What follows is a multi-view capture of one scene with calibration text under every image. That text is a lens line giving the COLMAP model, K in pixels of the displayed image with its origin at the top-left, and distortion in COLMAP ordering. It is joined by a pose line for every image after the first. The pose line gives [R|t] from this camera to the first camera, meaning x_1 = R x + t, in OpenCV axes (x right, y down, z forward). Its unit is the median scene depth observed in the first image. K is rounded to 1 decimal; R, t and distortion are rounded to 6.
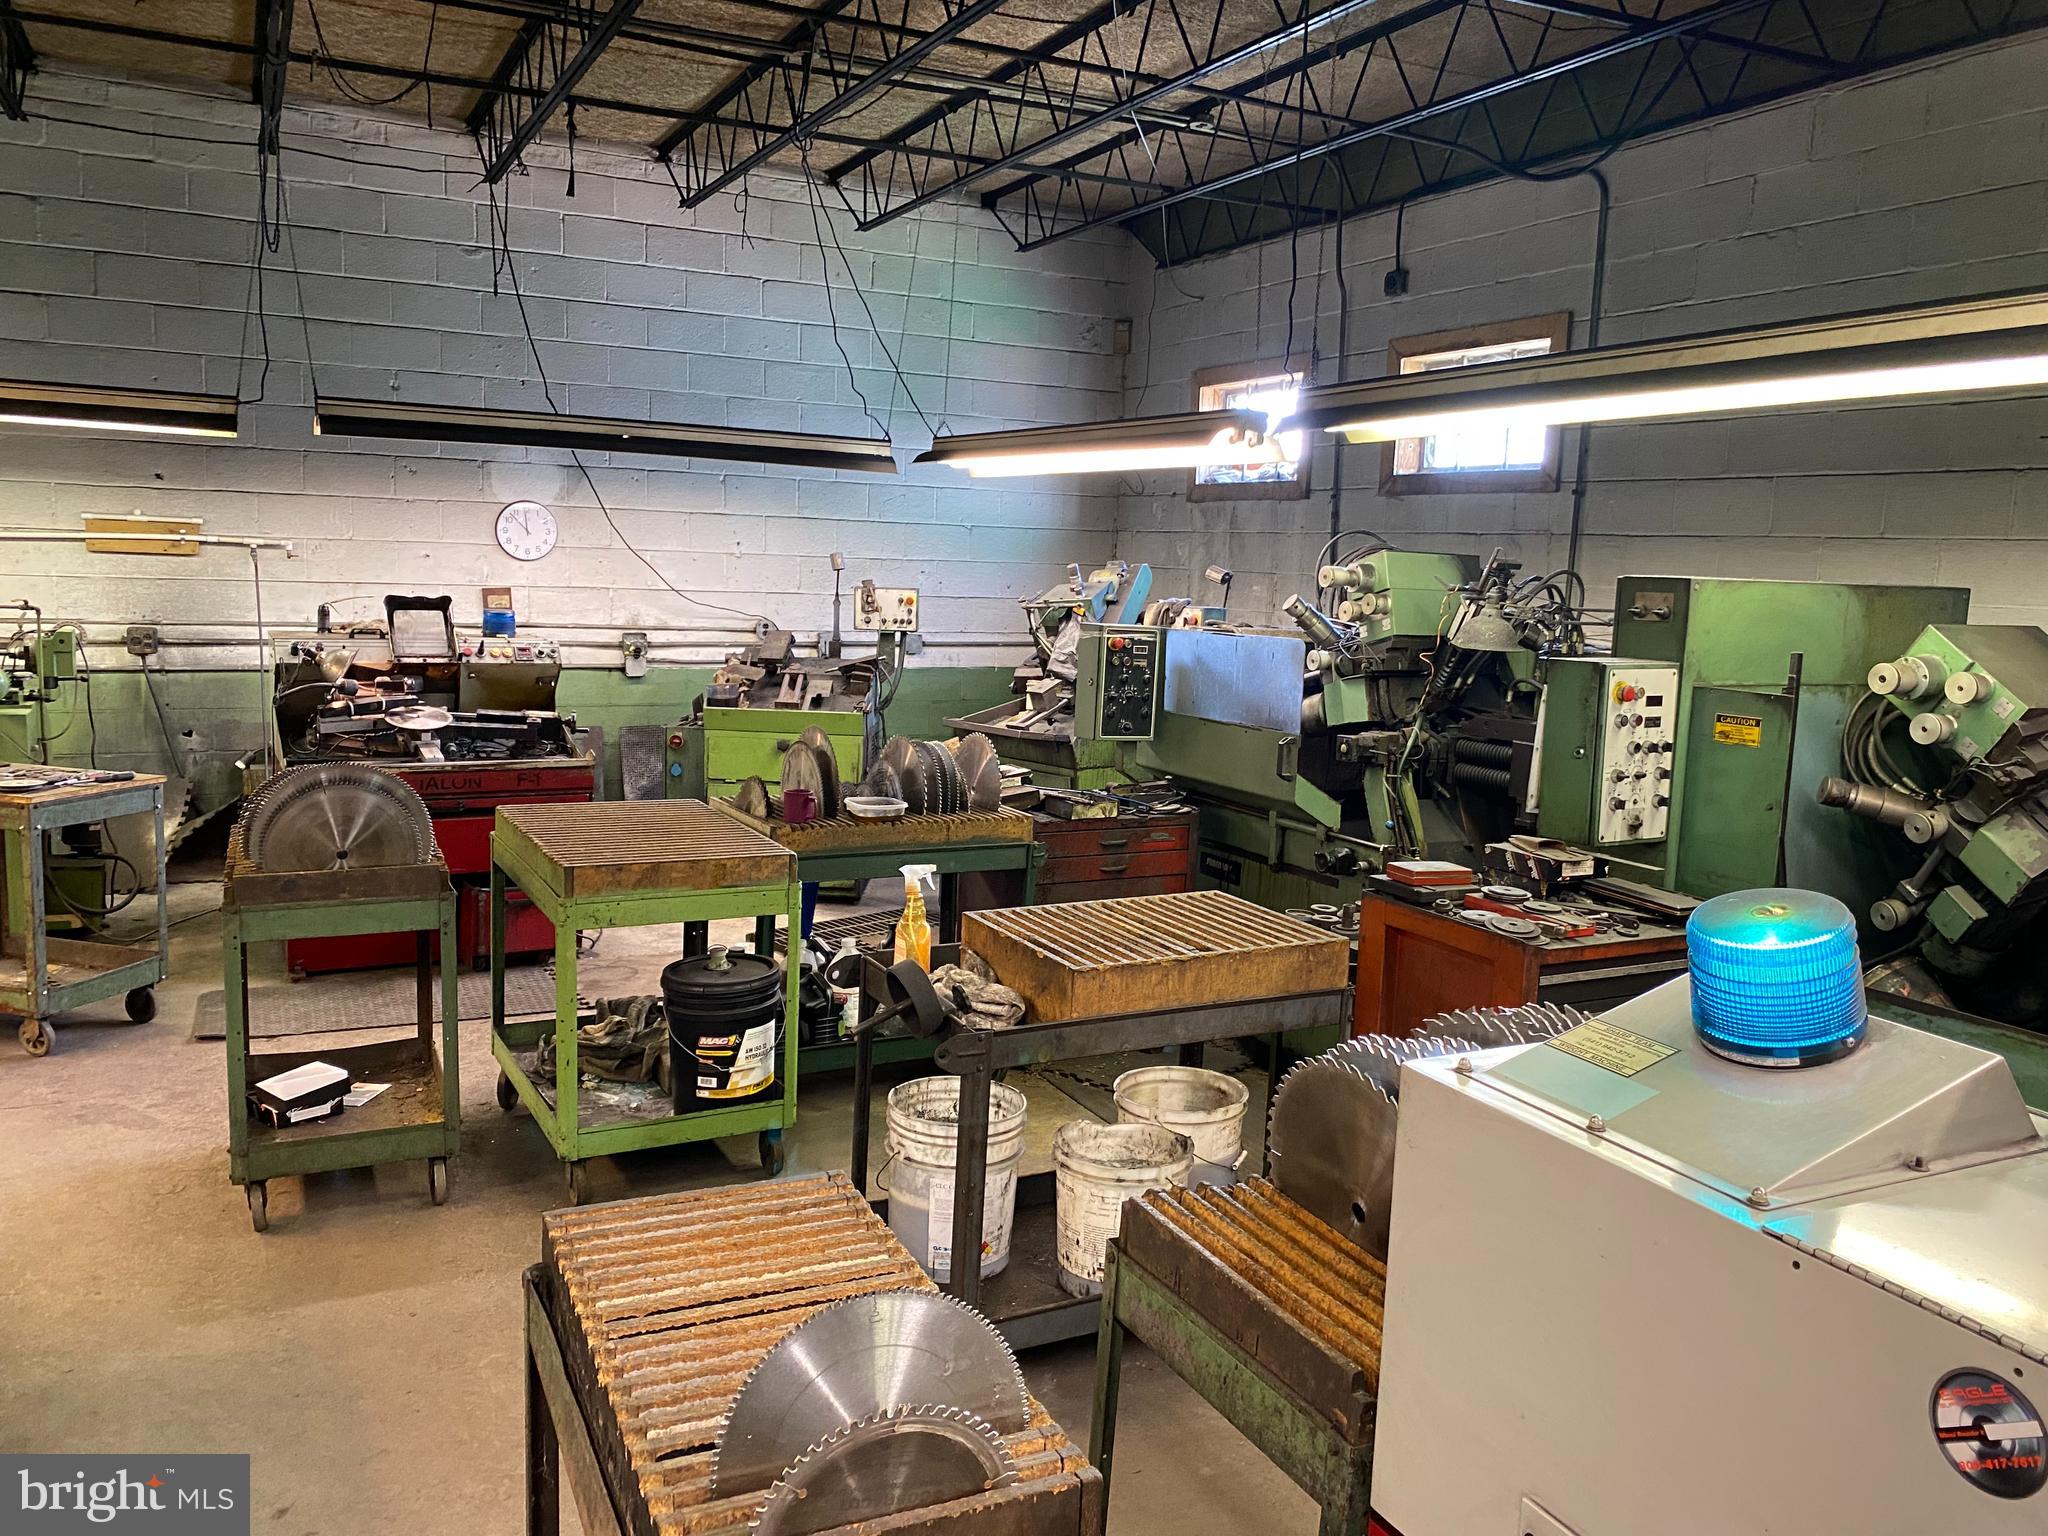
lens RADIAL K [[1565.9, 0, 1021.9], [0, 1565.9, 772.8], [0, 0, 1]] dist [0.037274, -0.034915]
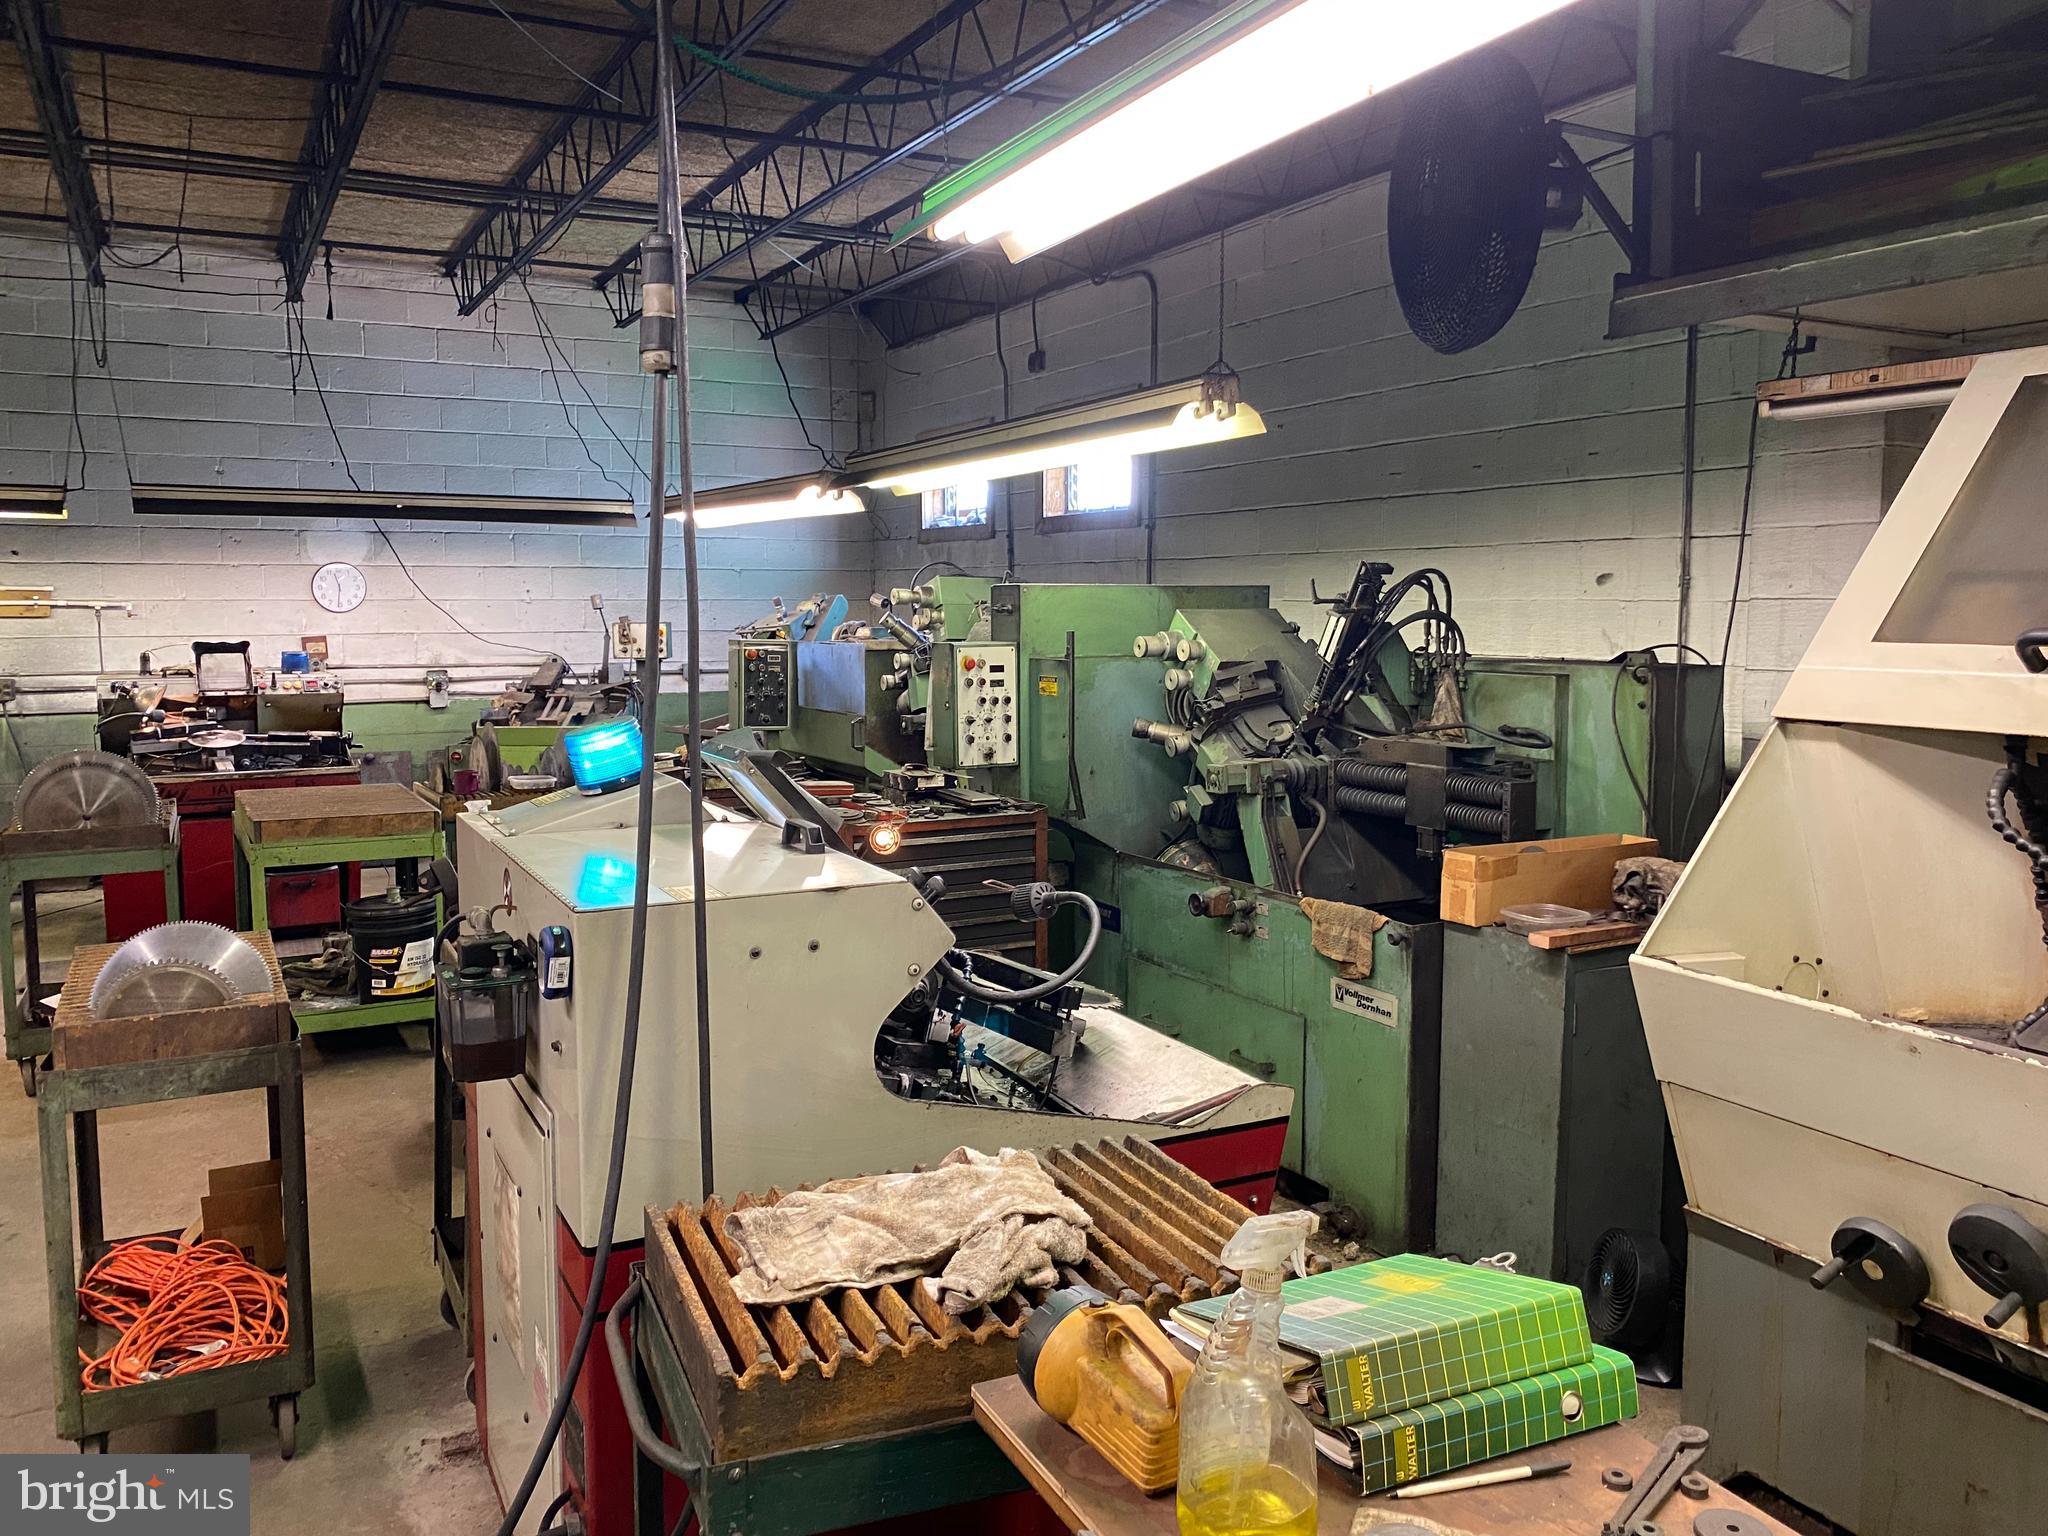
lens RADIAL K [[1565.9, 0, 1033.9], [0, 1565.9, 748.9], [0, 0, 1]] dist [0.037274, -0.034915]
pose [[0.998893, -0.039458, 0.025609, 0.225508], [0.040552, 0.998222, -0.043690, 0.053064], [-0.023839, 0.044680, 0.998717, -0.250368]]
